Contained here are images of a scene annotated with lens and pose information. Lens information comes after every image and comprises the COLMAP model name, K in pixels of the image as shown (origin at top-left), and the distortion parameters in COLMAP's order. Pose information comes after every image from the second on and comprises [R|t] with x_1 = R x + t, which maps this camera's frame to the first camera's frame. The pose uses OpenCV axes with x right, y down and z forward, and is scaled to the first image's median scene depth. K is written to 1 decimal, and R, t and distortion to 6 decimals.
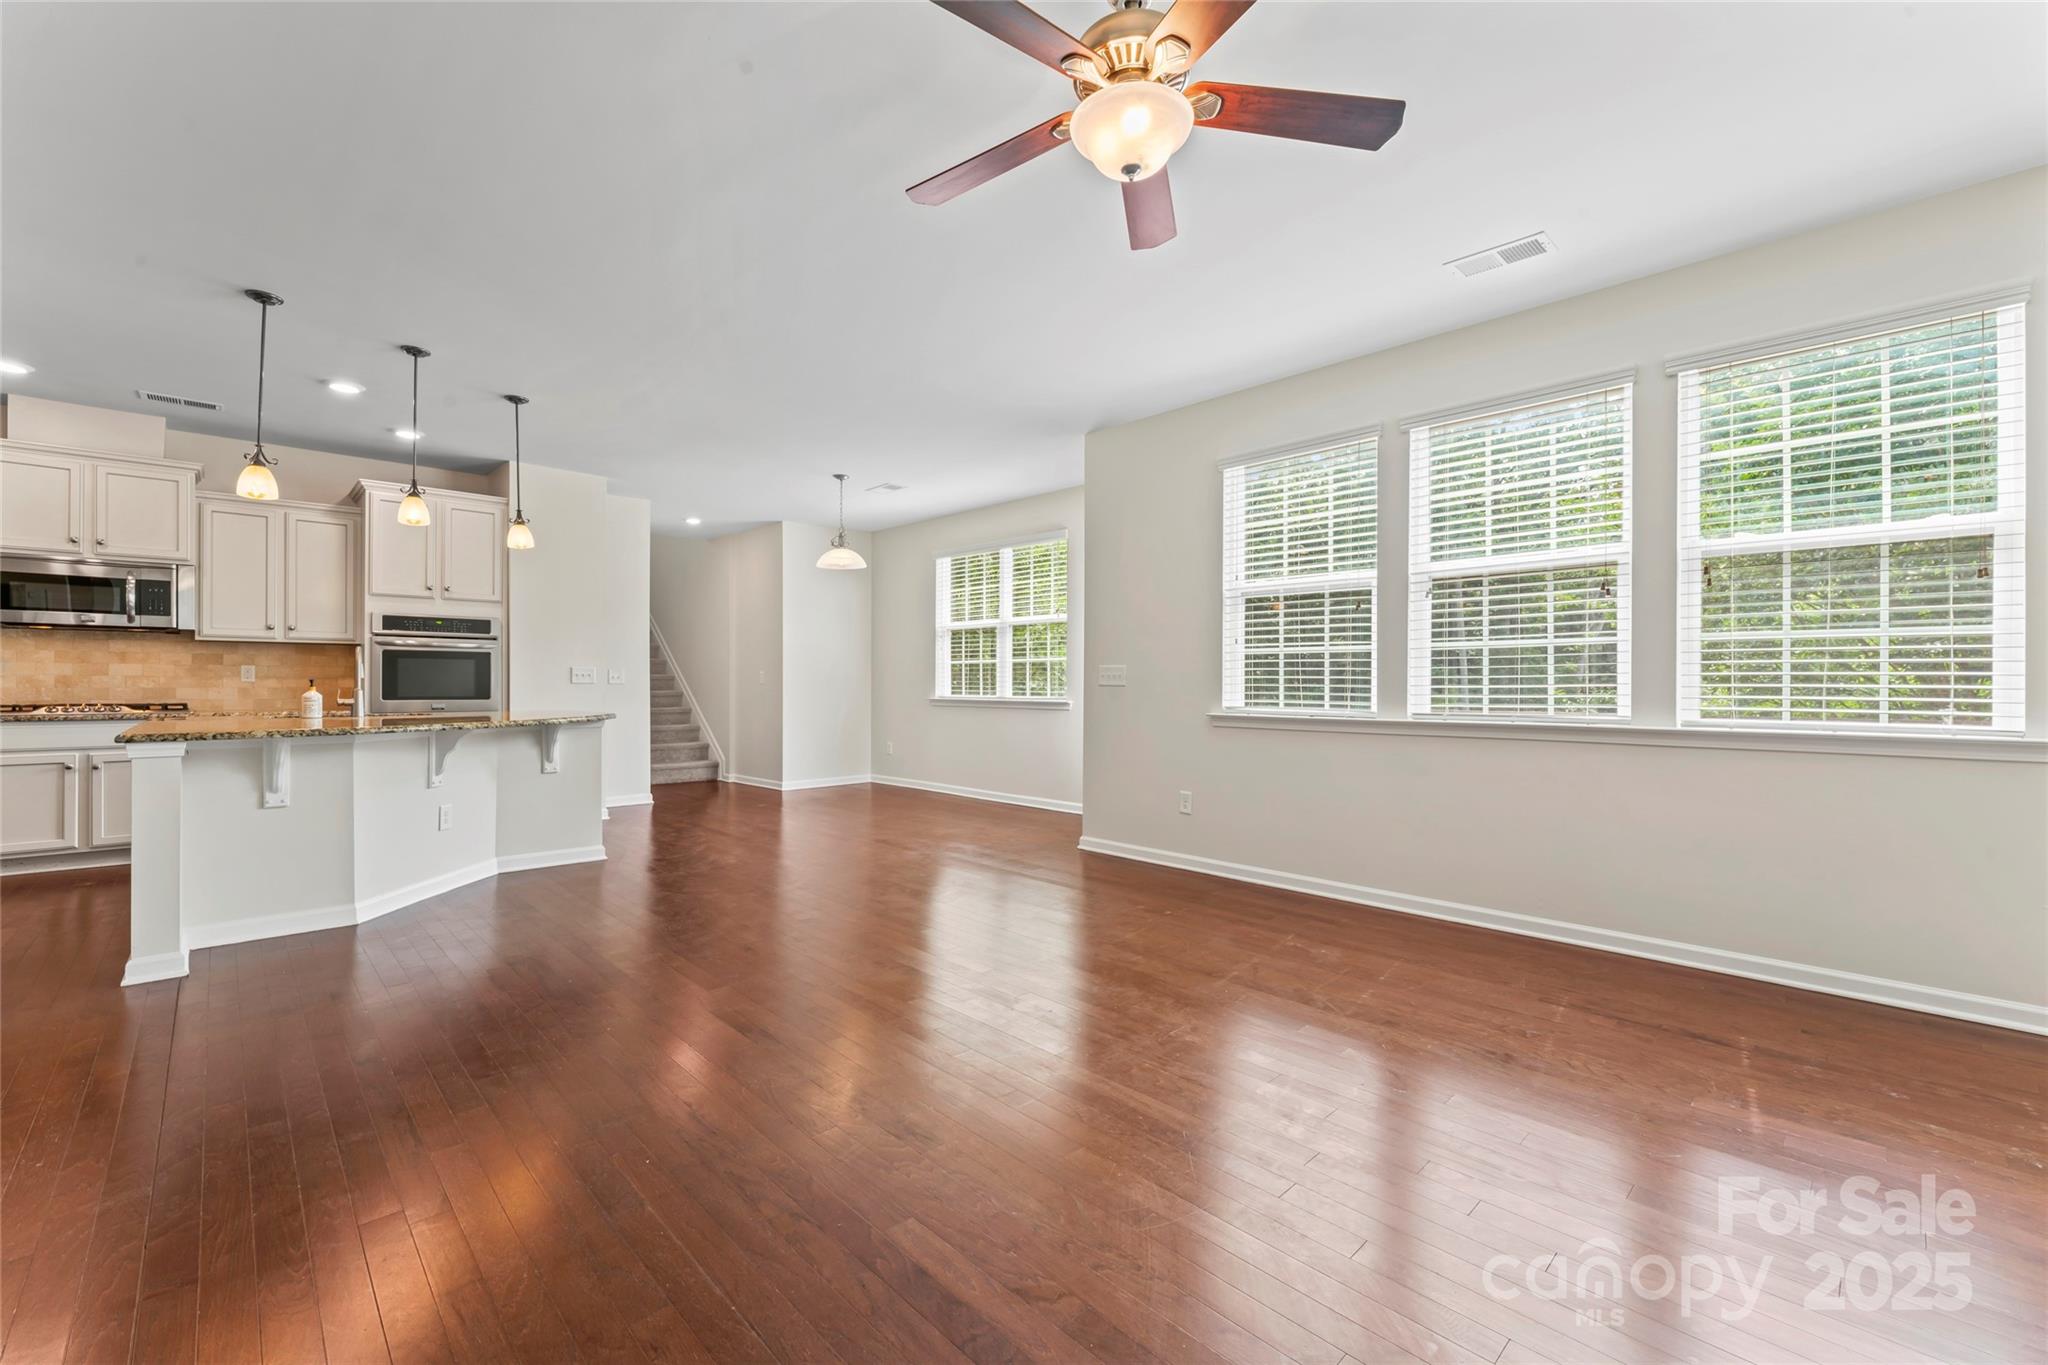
lens RADIAL K [[852.2, 0, 1004.9], [0, 852.2, 685.4], [0, 0, 1]] dist [-0.000912, 0.000219]
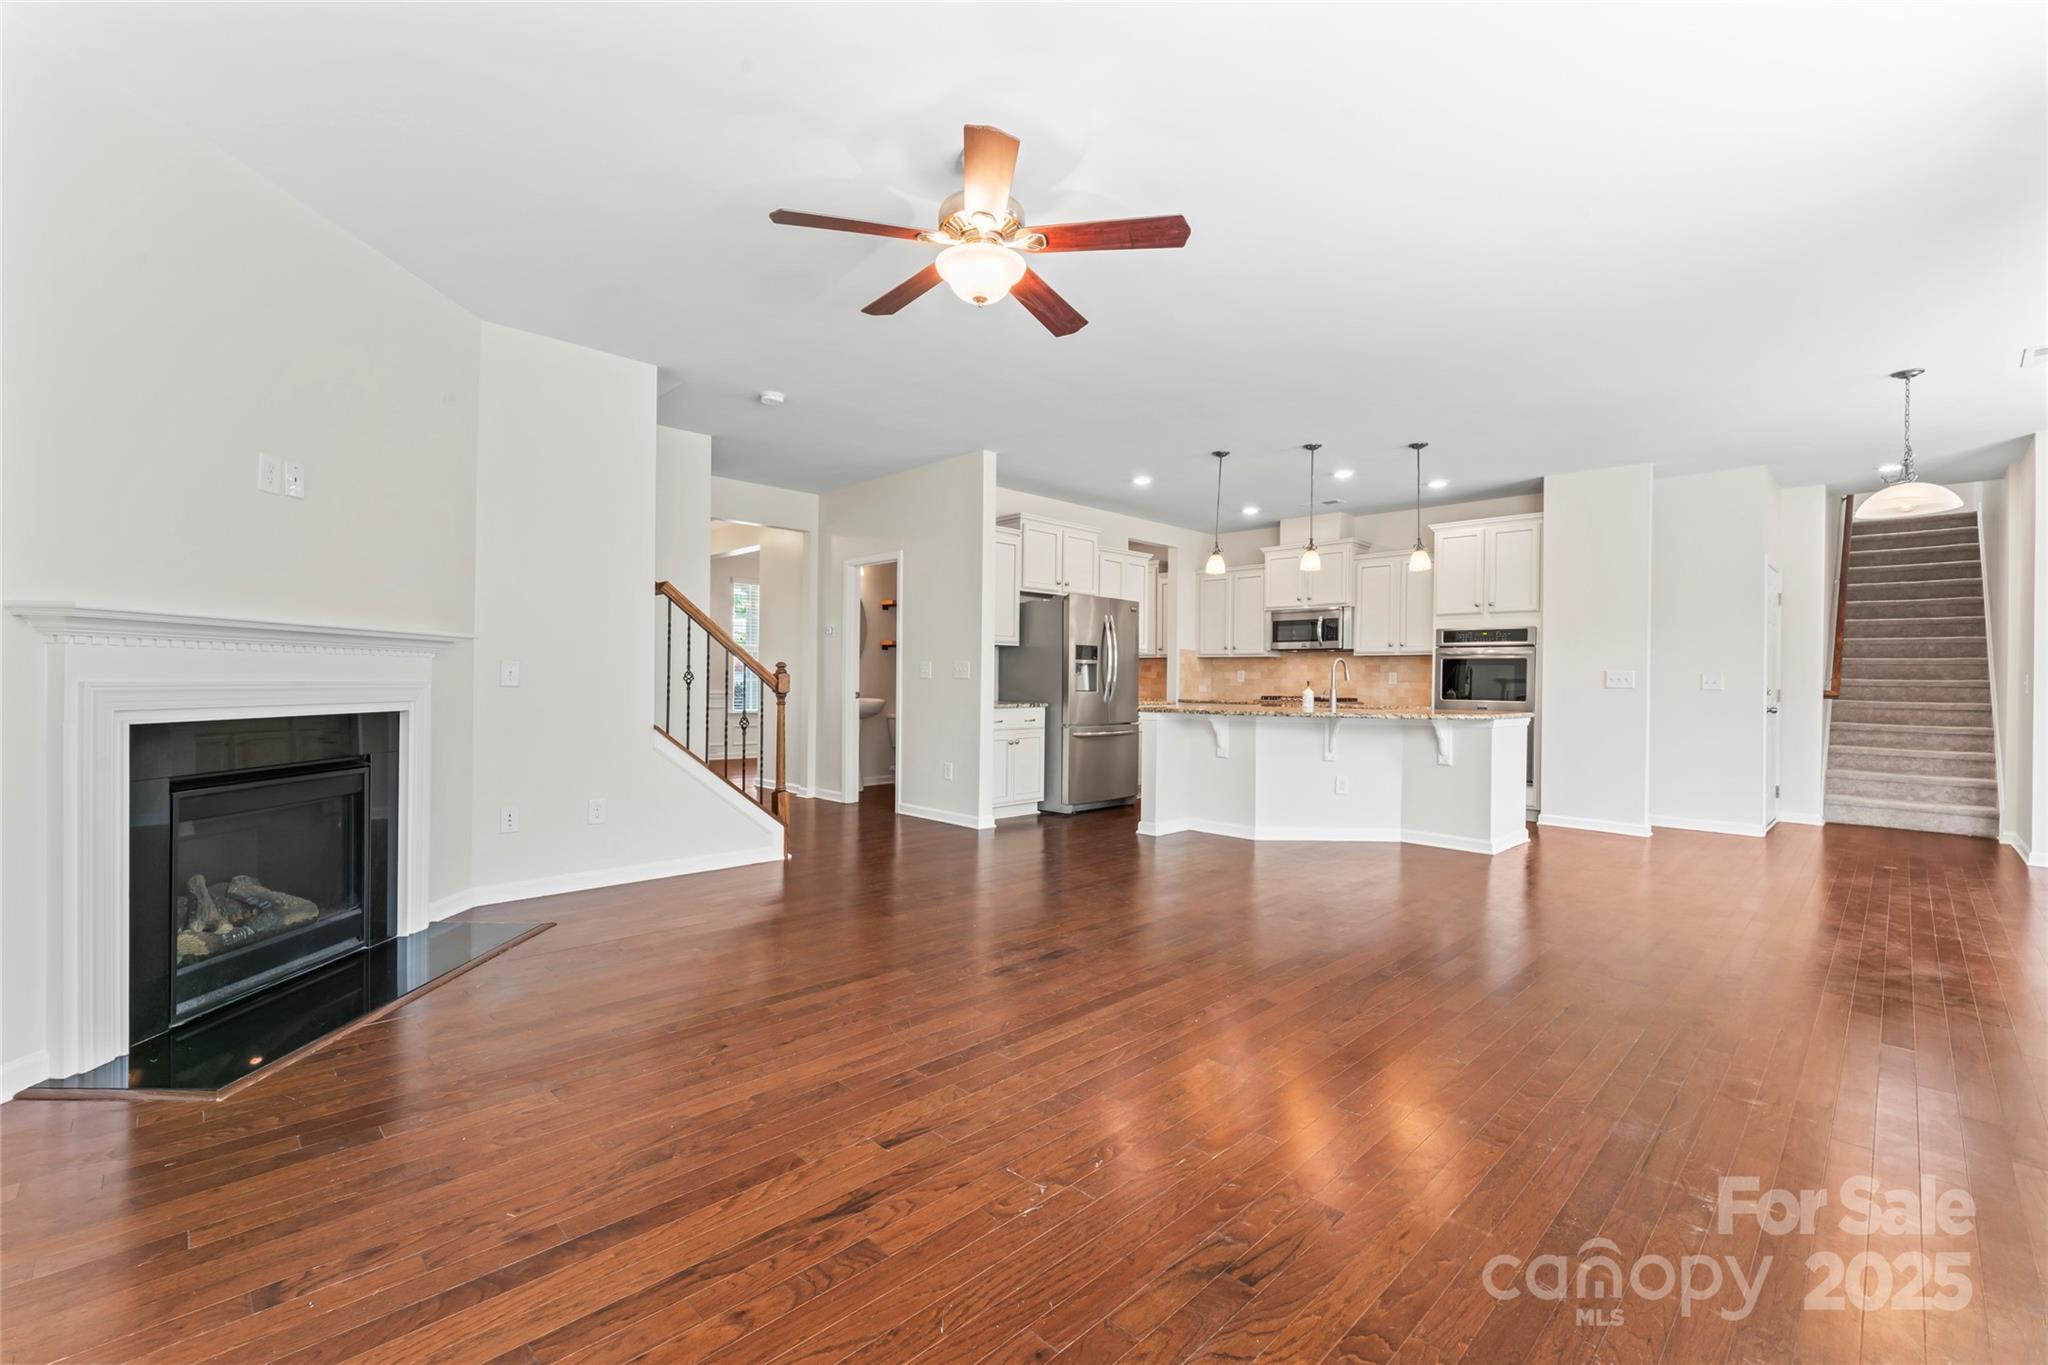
lens RADIAL K [[852.2, 0, 1025.7], [0, 852.2, 685.3], [0, 0, 1]] dist [-0.000912, 0.000219]
pose [[0.032072, 0.003932, -0.999478, 0.516633], [-0.017425, 0.999842, 0.003375, 0.003514], [0.999334, 0.017307, 0.032136, 0.367236]]
